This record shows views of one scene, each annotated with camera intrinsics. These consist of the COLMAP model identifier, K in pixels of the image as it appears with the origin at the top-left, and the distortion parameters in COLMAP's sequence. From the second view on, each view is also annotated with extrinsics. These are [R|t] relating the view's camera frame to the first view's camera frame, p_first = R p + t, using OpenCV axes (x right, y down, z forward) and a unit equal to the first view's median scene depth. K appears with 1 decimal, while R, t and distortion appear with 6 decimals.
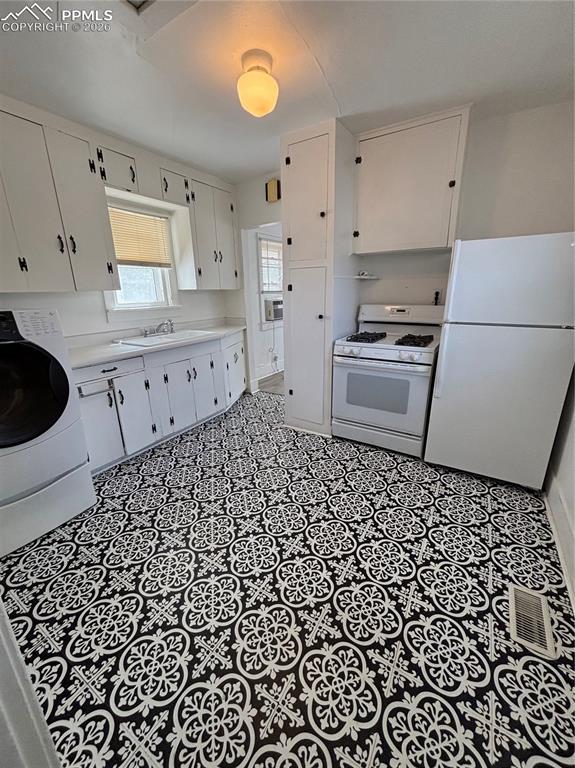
lens RADIAL K [[310.2, 0, 287.5], [0, 310.2, 384.0], [0, 0, 1]] dist [-0.001637, 0.000350]
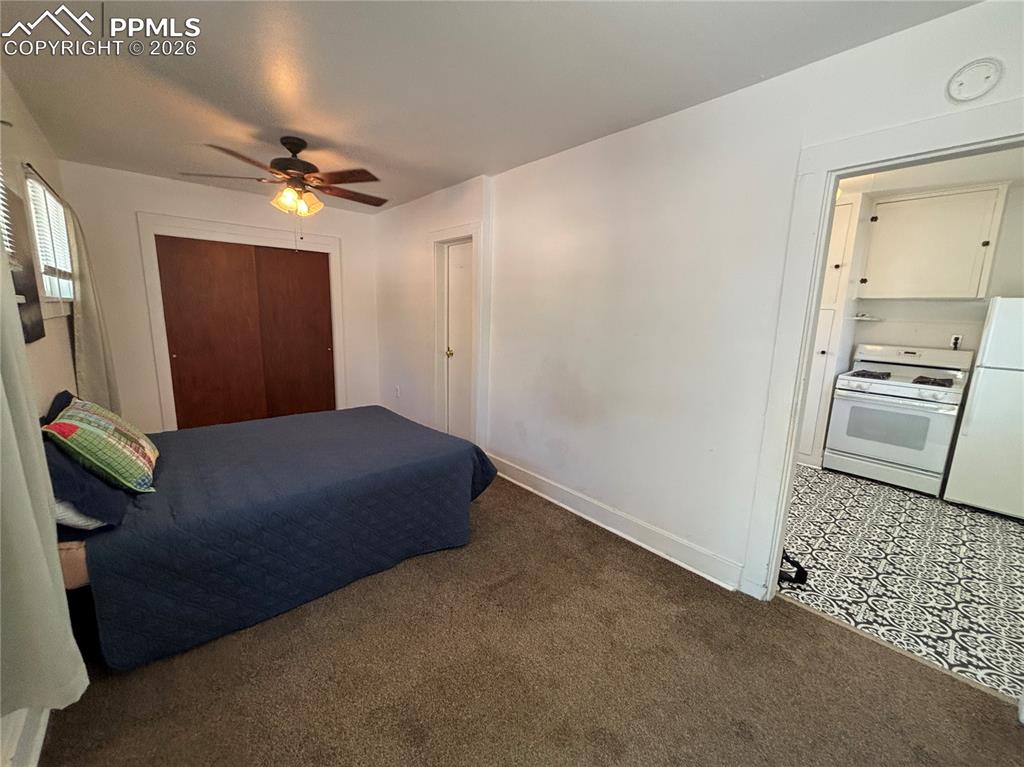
lens RADIAL K [[413.6, 0, 502.6], [0, 413.6, 382.6], [0, 0, 1]] dist [-0.001637, 0.000350]
pose [[0.952165, 0.097704, -0.289545, -0.563334], [-0.132501, 0.985809, -0.103078, 0.196507], [0.275365, 0.136512, 0.951598, -0.717250]]
